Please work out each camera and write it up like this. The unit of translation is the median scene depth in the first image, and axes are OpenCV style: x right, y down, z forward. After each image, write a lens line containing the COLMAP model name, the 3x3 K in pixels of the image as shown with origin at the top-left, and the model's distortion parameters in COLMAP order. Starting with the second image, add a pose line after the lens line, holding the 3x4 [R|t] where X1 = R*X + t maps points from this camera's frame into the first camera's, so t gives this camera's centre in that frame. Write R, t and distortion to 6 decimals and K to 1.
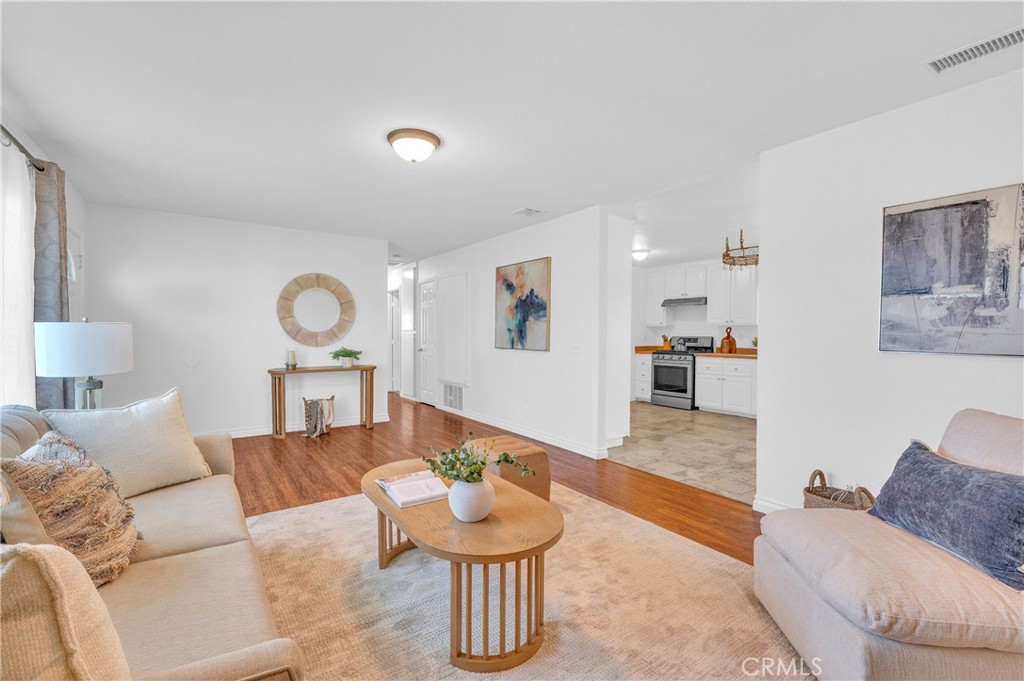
lens RADIAL K [[451.8, 0, 511.6], [0, 451.8, 343.0], [0, 0, 1]] dist [-0.000138, -0.000032]
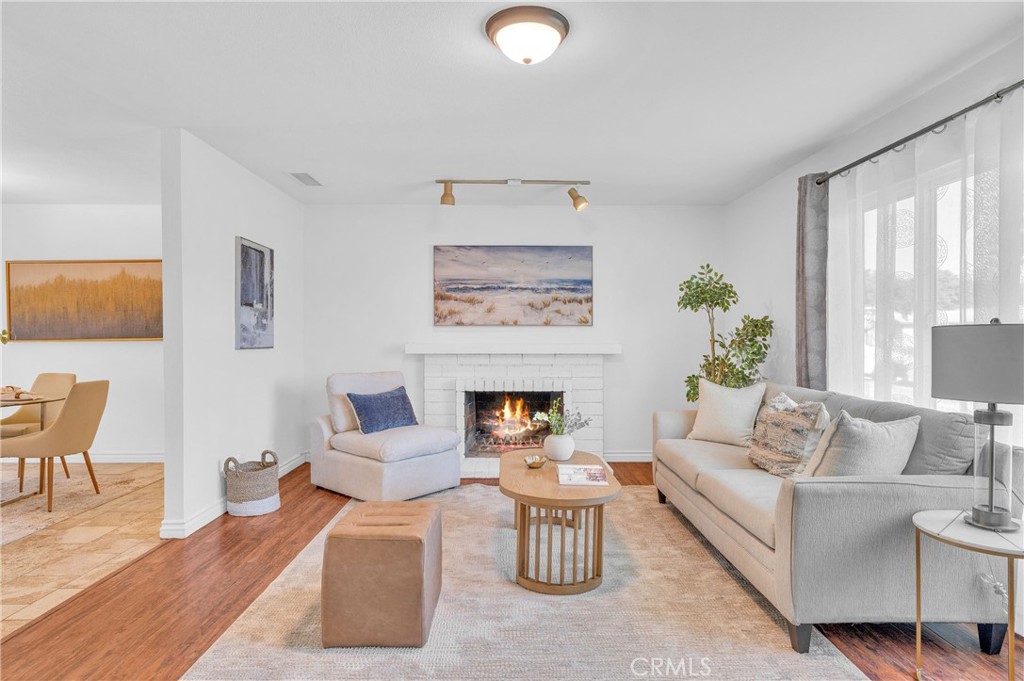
lens RADIAL K [[576.0, 0, 510.6], [0, 576.0, 341.2], [0, 0, 1]] dist [-0.000748, 0.000295]
pose [[-0.823614, -0.011949, 0.567025, -0.365658], [0.006302, 0.999523, 0.030218, -0.022982], [-0.567116, 0.028461, -0.823146, 0.939922]]
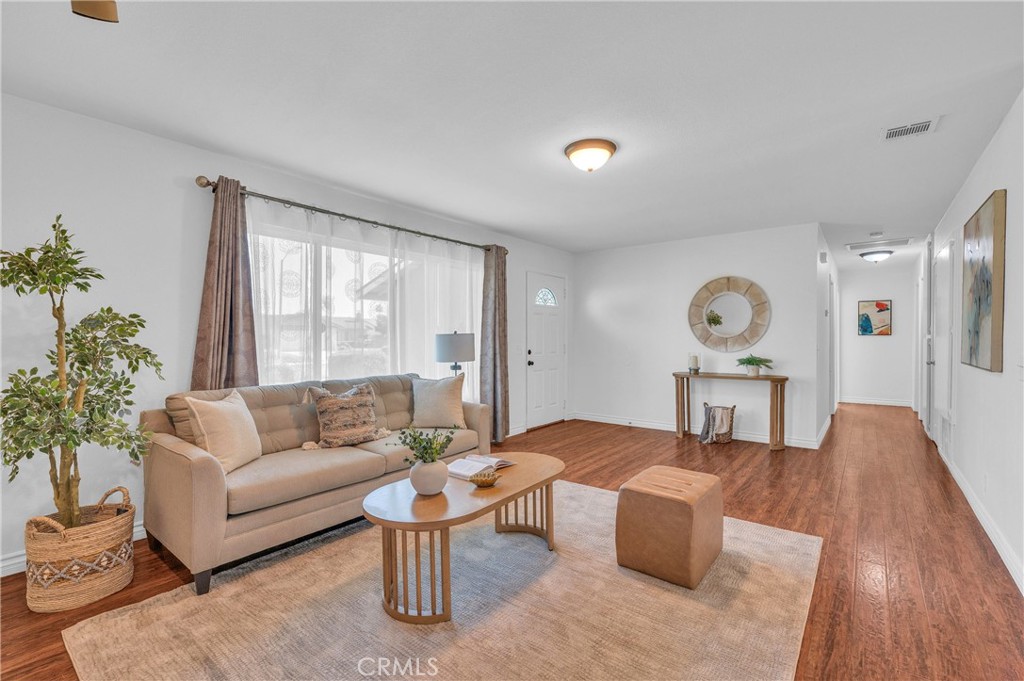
lens RADIAL K [[451.8, 0, 511.6], [0, 451.8, 343.0], [0, 0, 1]] dist [-0.000138, -0.000032]
pose [[0.283730, 0.004635, -0.958893, 0.398097], [-0.016625, 0.999862, -0.000086, -0.004993], [0.958760, 0.015966, 0.283768, 0.308019]]
